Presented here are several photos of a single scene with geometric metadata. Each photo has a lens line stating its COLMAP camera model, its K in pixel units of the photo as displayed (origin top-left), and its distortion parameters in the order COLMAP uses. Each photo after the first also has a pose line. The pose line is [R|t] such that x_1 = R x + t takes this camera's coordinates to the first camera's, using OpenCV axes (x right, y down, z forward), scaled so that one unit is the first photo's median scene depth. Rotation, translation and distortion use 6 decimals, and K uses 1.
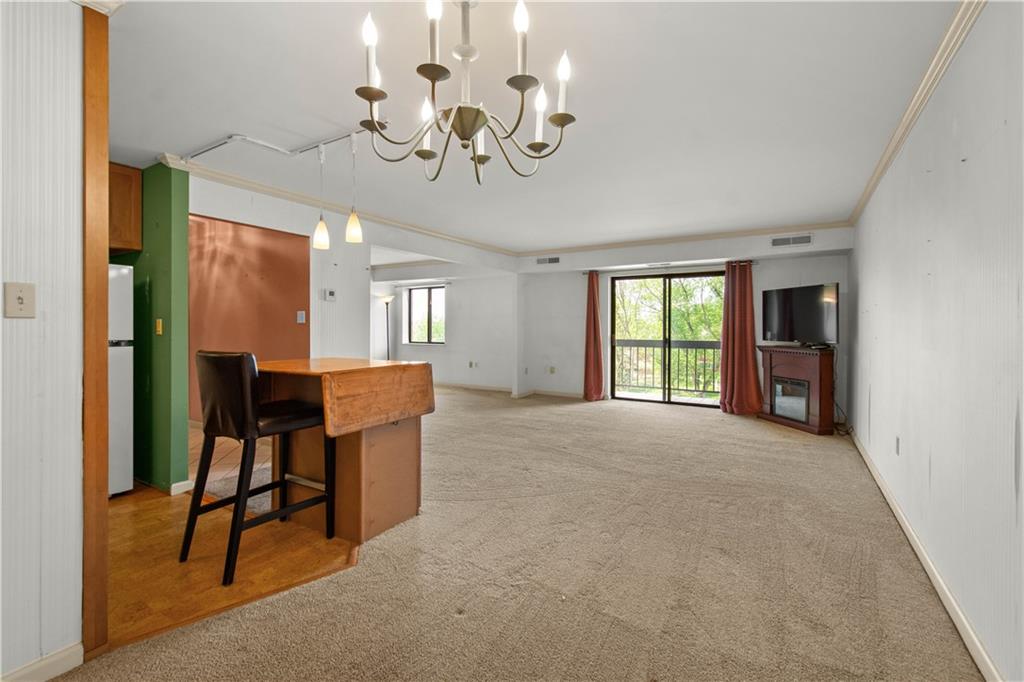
lens RADIAL K [[448.0, 0, 513.2], [0, 448.0, 328.6], [0, 0, 1]] dist [0.008454, -0.000646]
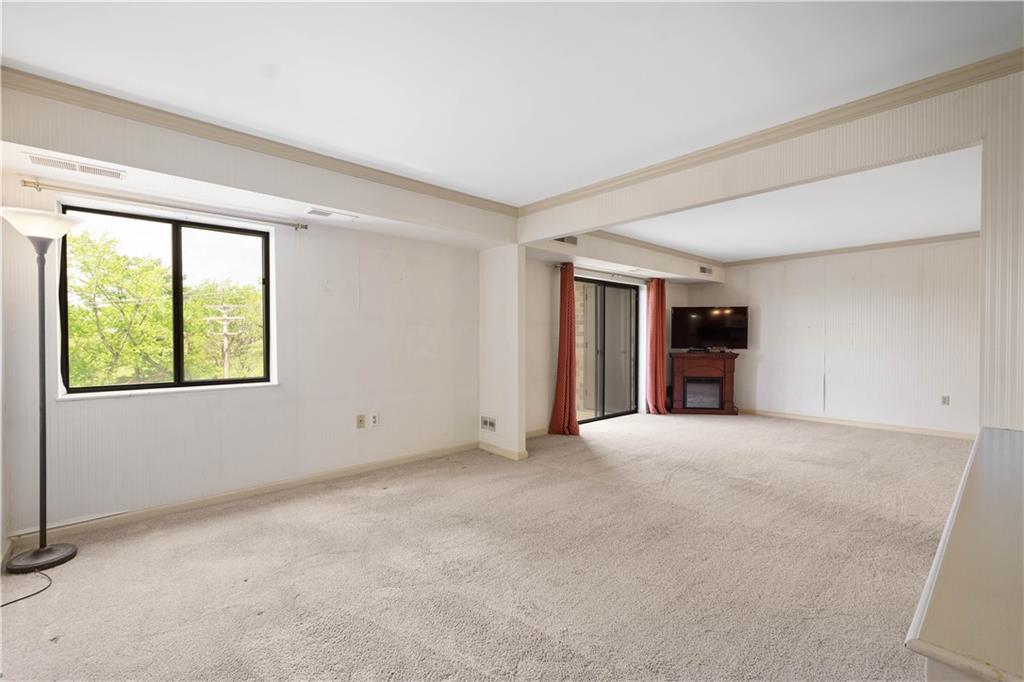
lens RADIAL K [[448.0, 0, 511.8], [0, 448.0, 343.3], [0, 0, 1]] dist [0.008454, -0.000646]
pose [[0.286338, -0.012936, 0.958041, -0.604798], [0.003779, 0.999916, 0.012372, -0.003359], [-0.958121, 0.000078, 0.286363, 0.907613]]
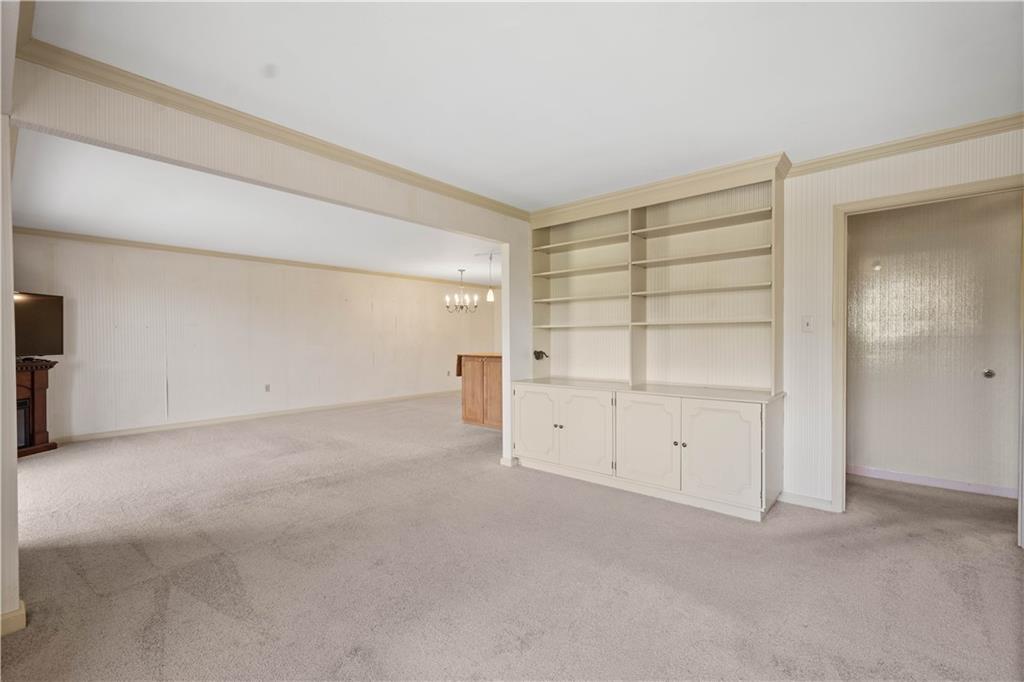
lens RADIAL K [[448.0, 0, 517.9], [0, 448.0, 339.8], [0, 0, 1]] dist [0.008454, -0.000646]
pose [[-0.986946, 0.000370, 0.161050, -0.342634], [0.001891, 0.999955, 0.009296, -0.005470], [-0.161040, 0.009479, -0.986902, 1.294016]]
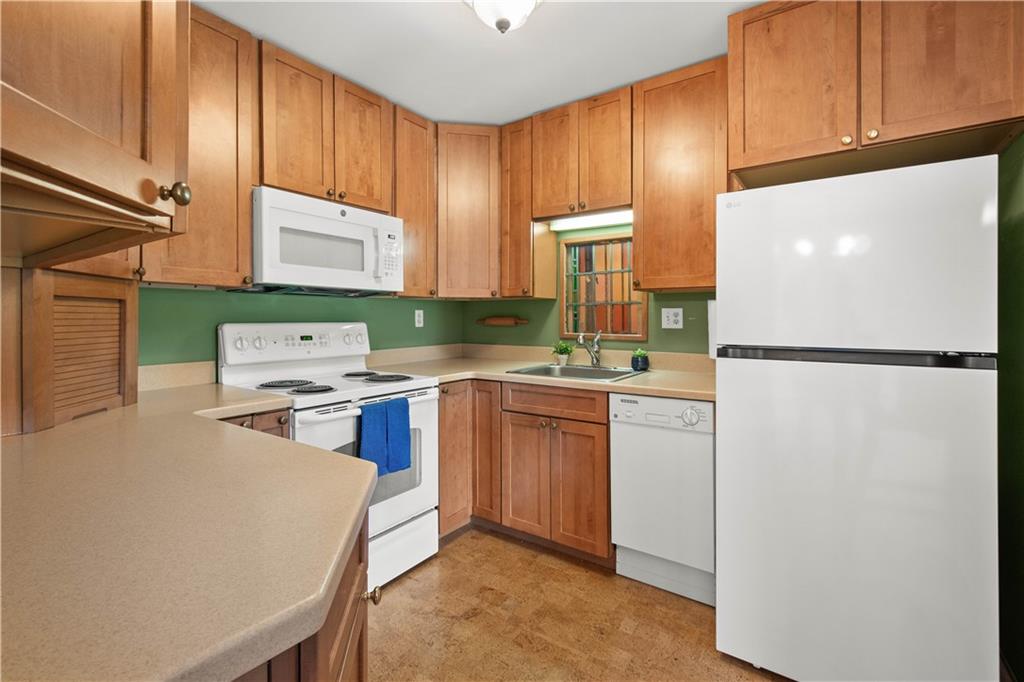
lens RADIAL K [[448.0, 0, 506.5], [0, 448.0, 317.7], [0, 0, 1]] dist [0.008454, -0.000646]
pose [[-0.062444, -0.006611, -0.998027, -0.209280], [0.001753, 0.999976, -0.006733, -0.000003], [0.998047, -0.002170, -0.062431, 0.284384]]
